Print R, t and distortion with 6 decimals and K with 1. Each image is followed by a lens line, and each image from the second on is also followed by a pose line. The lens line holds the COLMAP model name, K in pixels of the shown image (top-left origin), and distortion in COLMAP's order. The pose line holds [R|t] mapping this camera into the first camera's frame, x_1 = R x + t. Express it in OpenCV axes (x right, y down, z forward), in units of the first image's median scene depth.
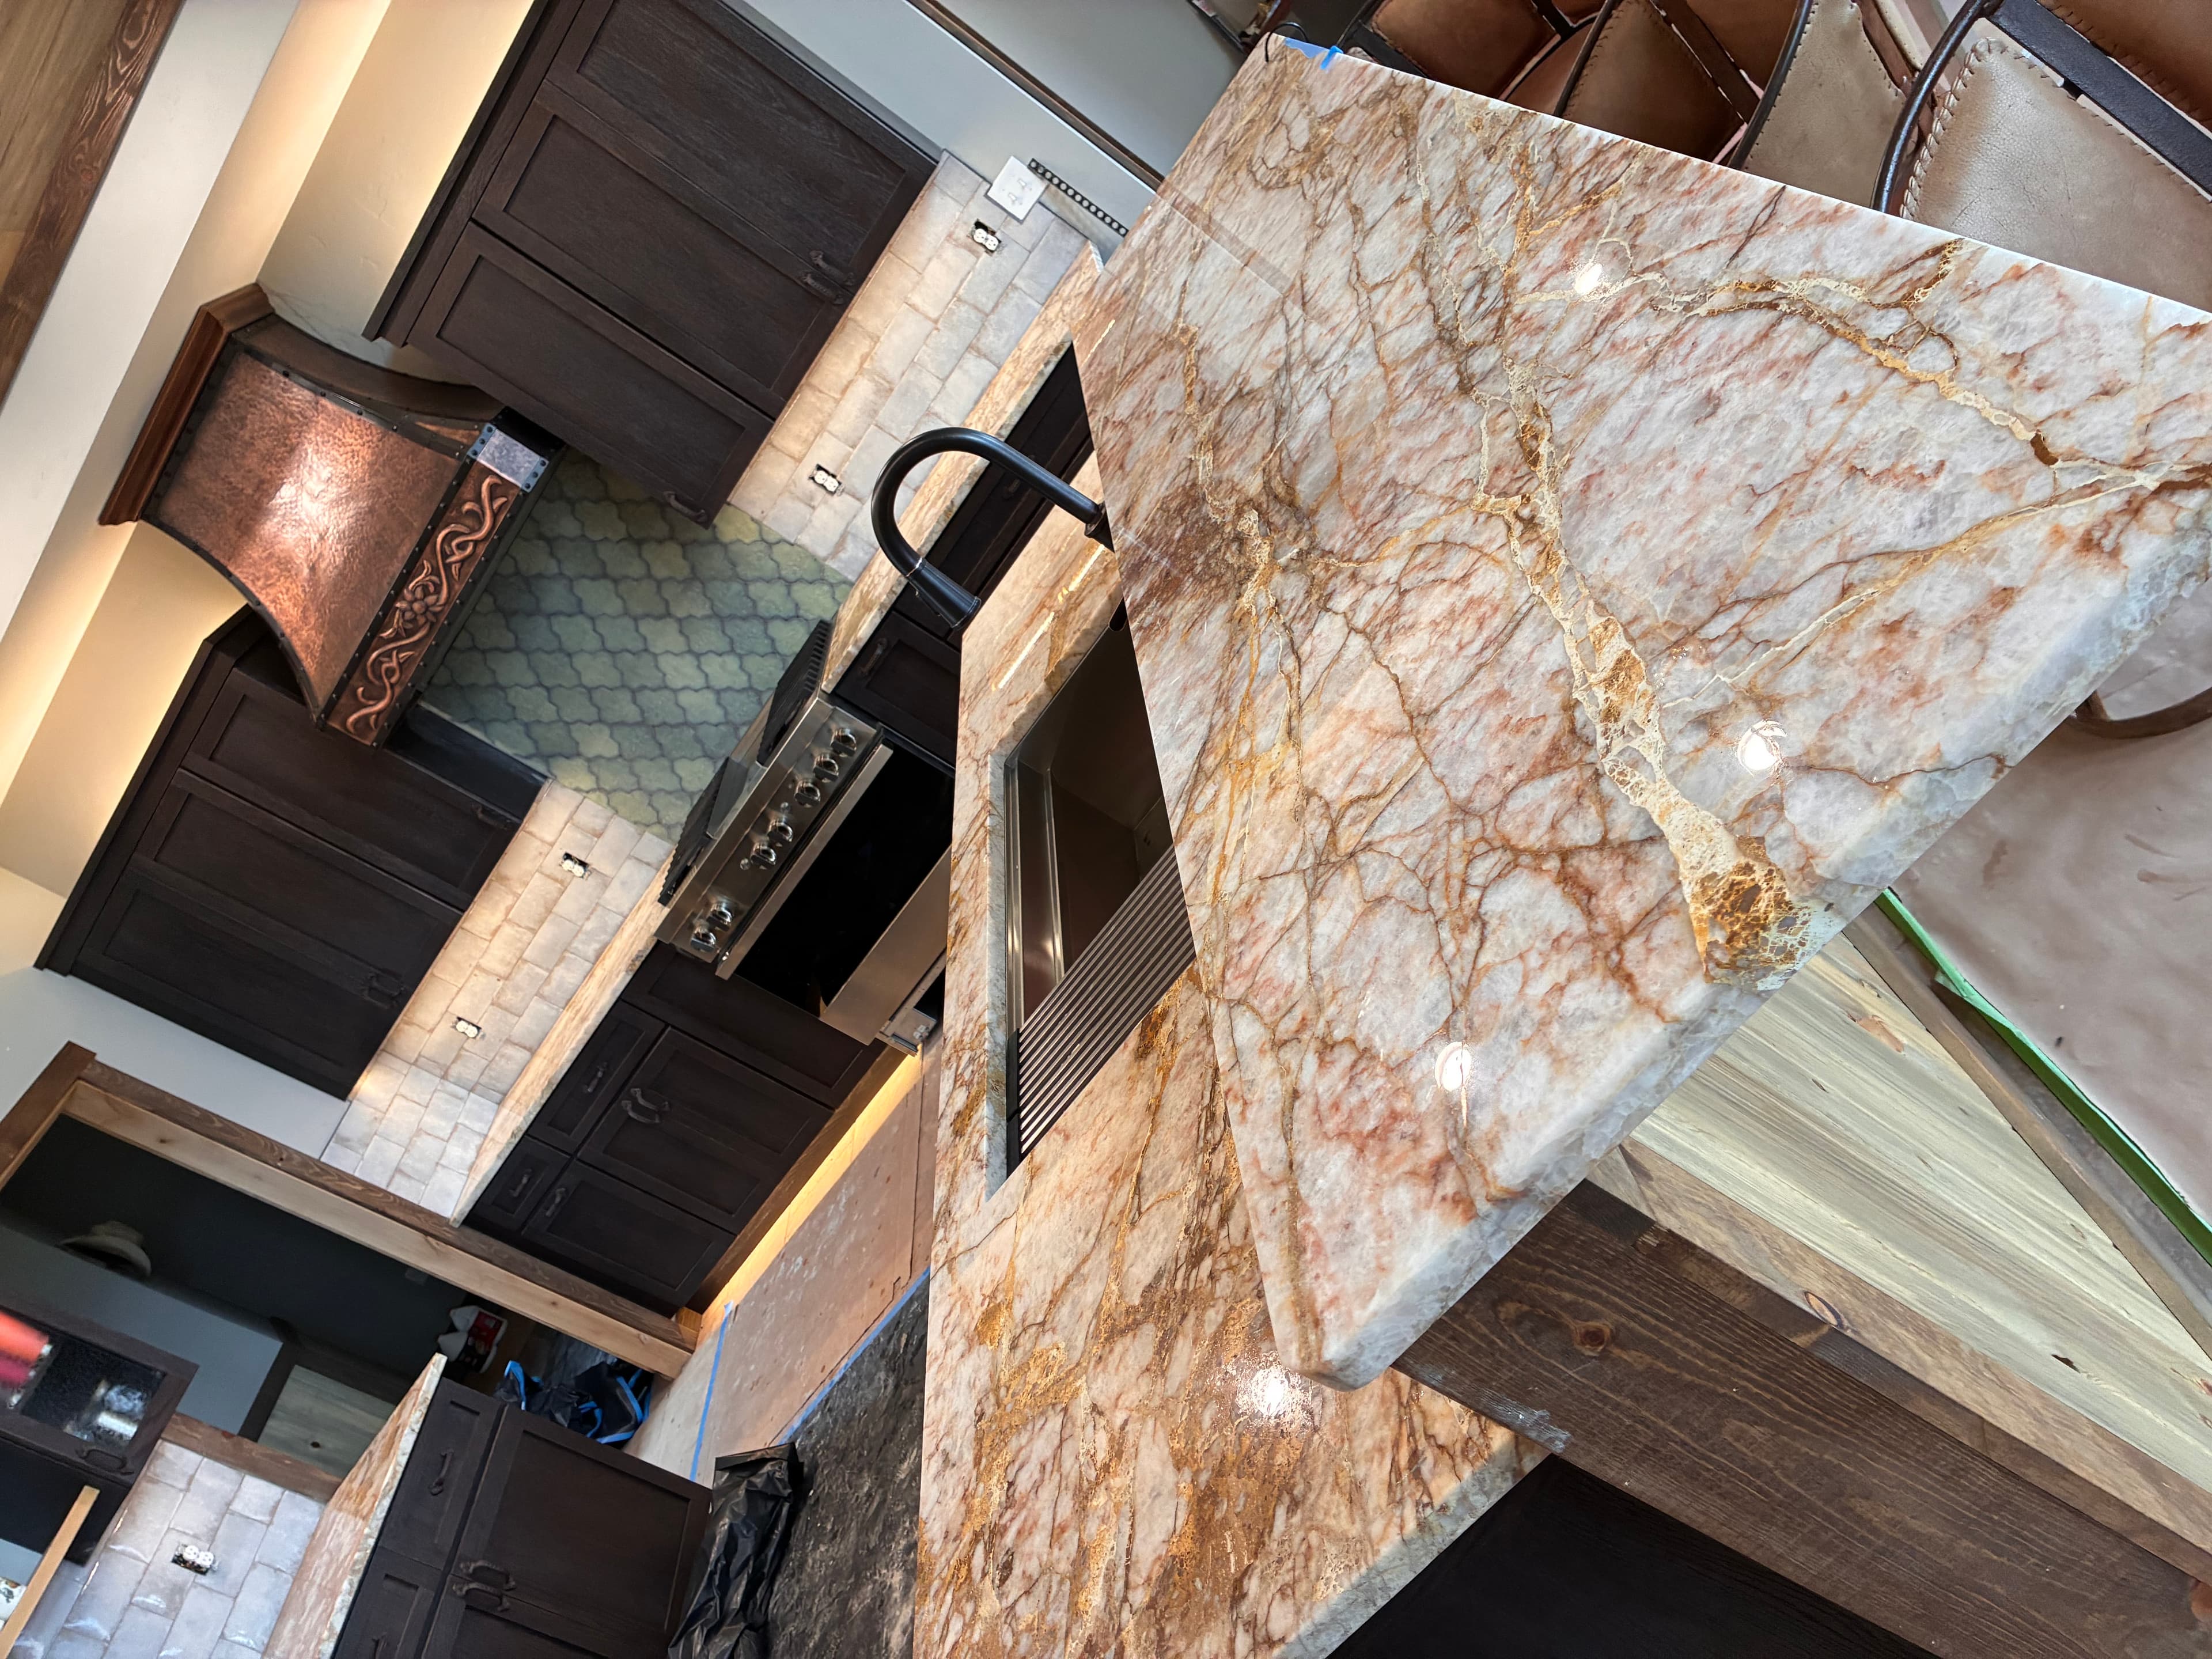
lens RADIAL K [[1685.6, 0, 1128.3], [0, 1685.6, 822.3], [0, 0, 1]] dist [0.040846, -0.043629]
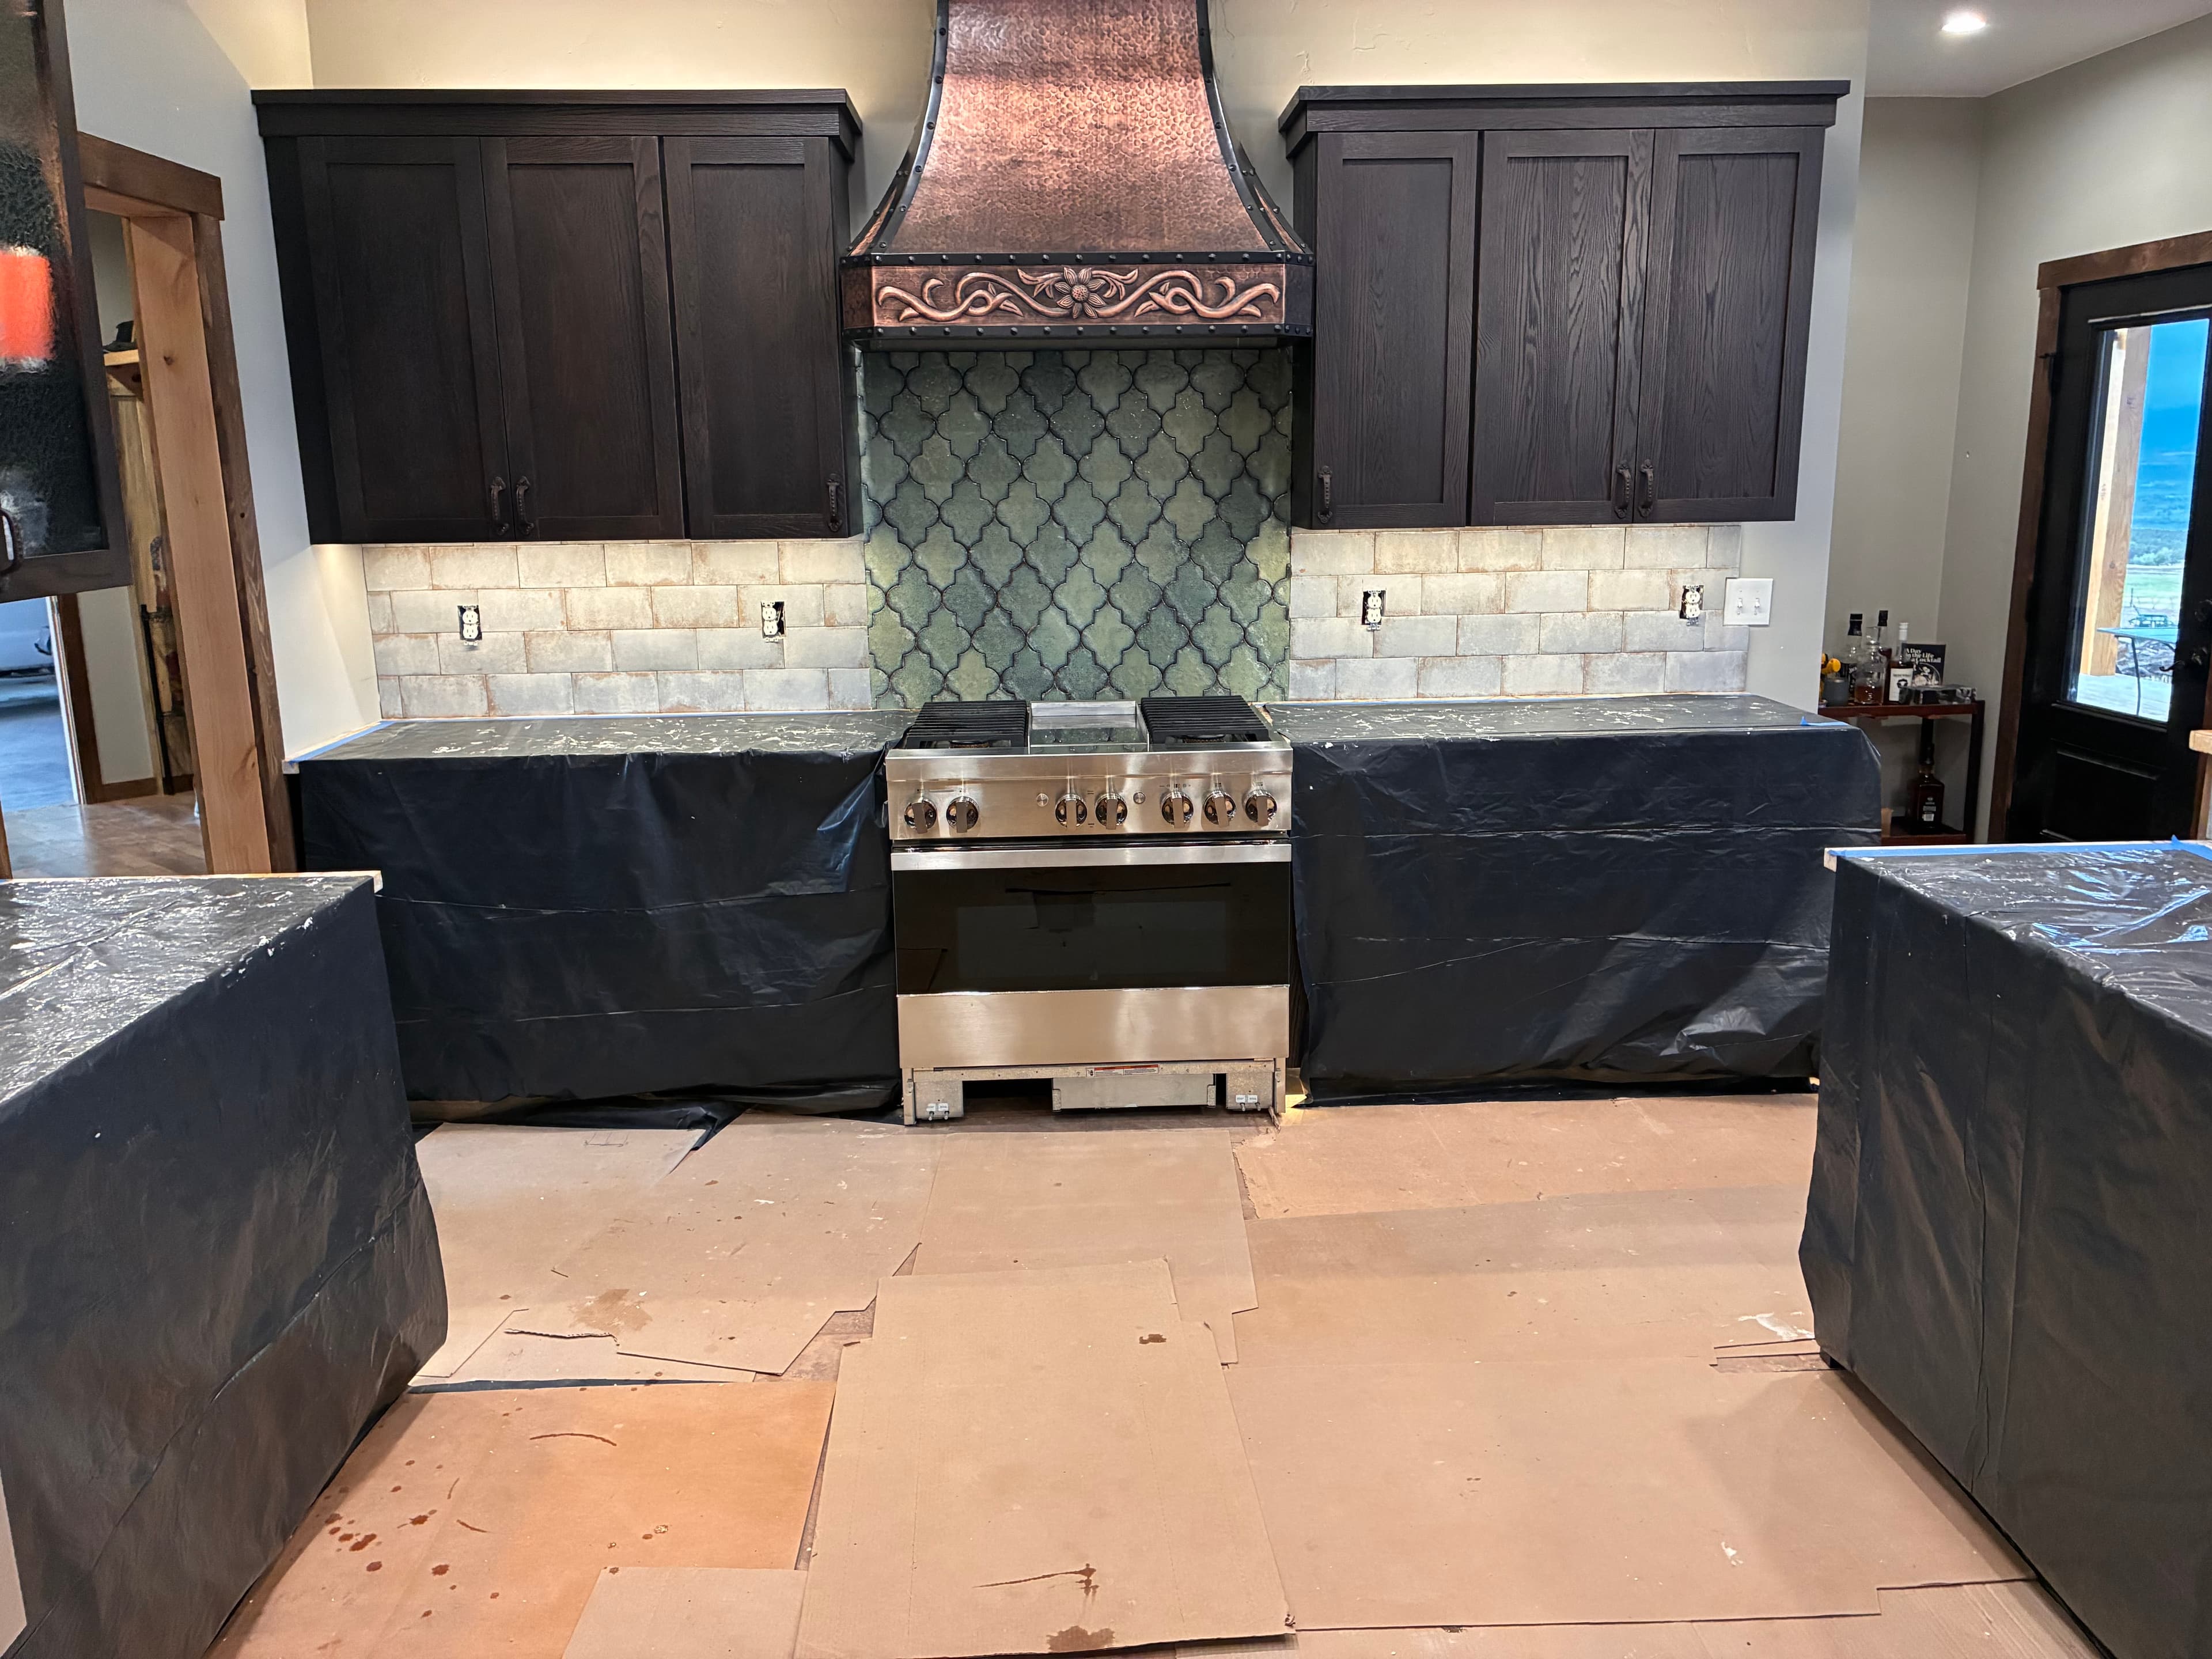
lens RADIAL K [[1685.6, 0, 1128.3], [0, 1685.6, 822.3], [0, 0, 1]] dist [0.040846, -0.043629]
pose [[0.599593, 0.790375, 0.125683, -0.300776], [-0.712359, 0.598653, -0.366278, 0.297031], [-0.364738, 0.130086, 0.921978, 0.277226]]
